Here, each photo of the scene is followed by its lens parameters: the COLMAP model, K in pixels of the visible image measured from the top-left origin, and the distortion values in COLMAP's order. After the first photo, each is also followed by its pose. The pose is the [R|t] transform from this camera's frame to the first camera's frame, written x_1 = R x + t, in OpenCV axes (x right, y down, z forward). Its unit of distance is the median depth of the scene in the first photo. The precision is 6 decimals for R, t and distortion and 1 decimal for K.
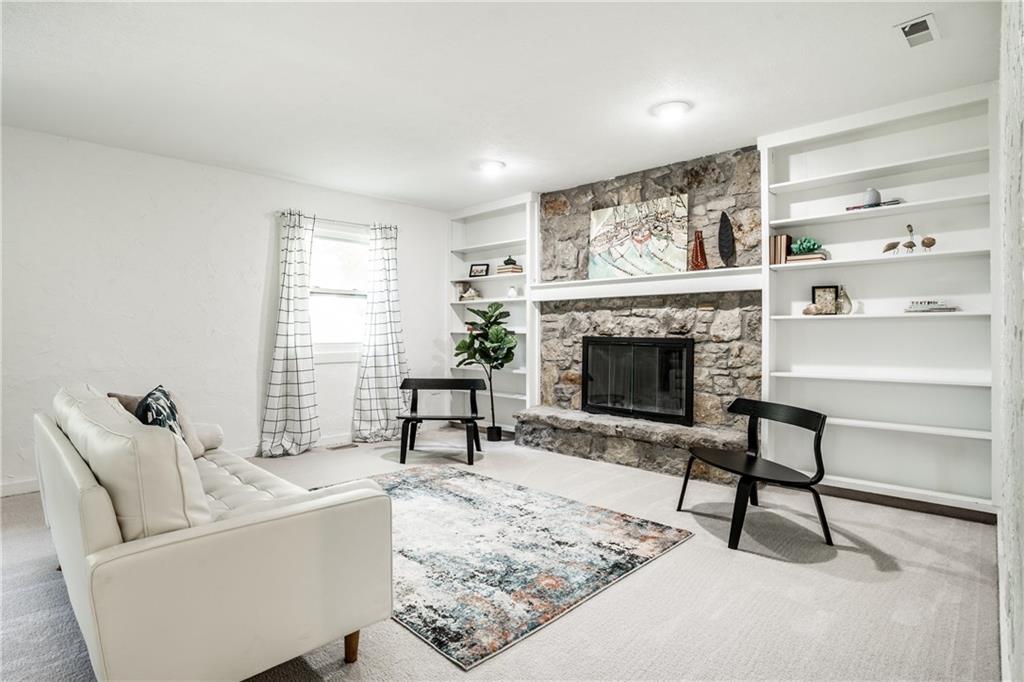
lens RADIAL K [[556.6, 0, 517.8], [0, 556.6, 335.8], [0, 0, 1]] dist [-0.050986, 0.011090]
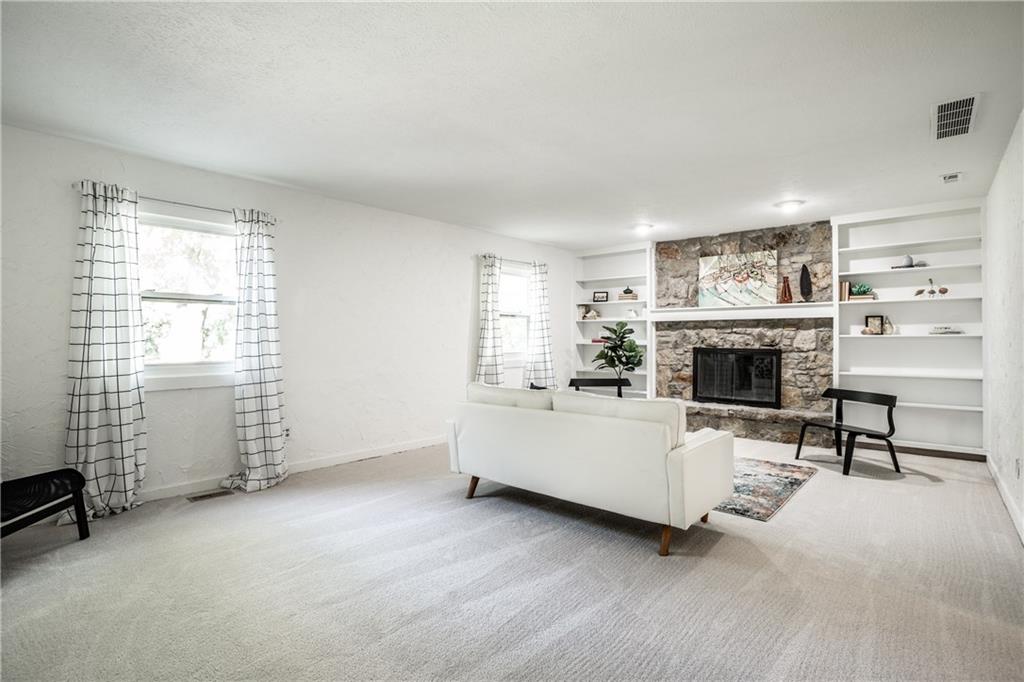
lens RADIAL K [[556.6, 0, 512.6], [0, 556.6, 340.6], [0, 0, 1]] dist [-0.050986, 0.011090]
pose [[0.996597, 0.000826, 0.082423, -0.514314], [-0.000782, 1.000000, -0.000574, -0.017219], [-0.082423, 0.000508, 0.996597, -0.394917]]
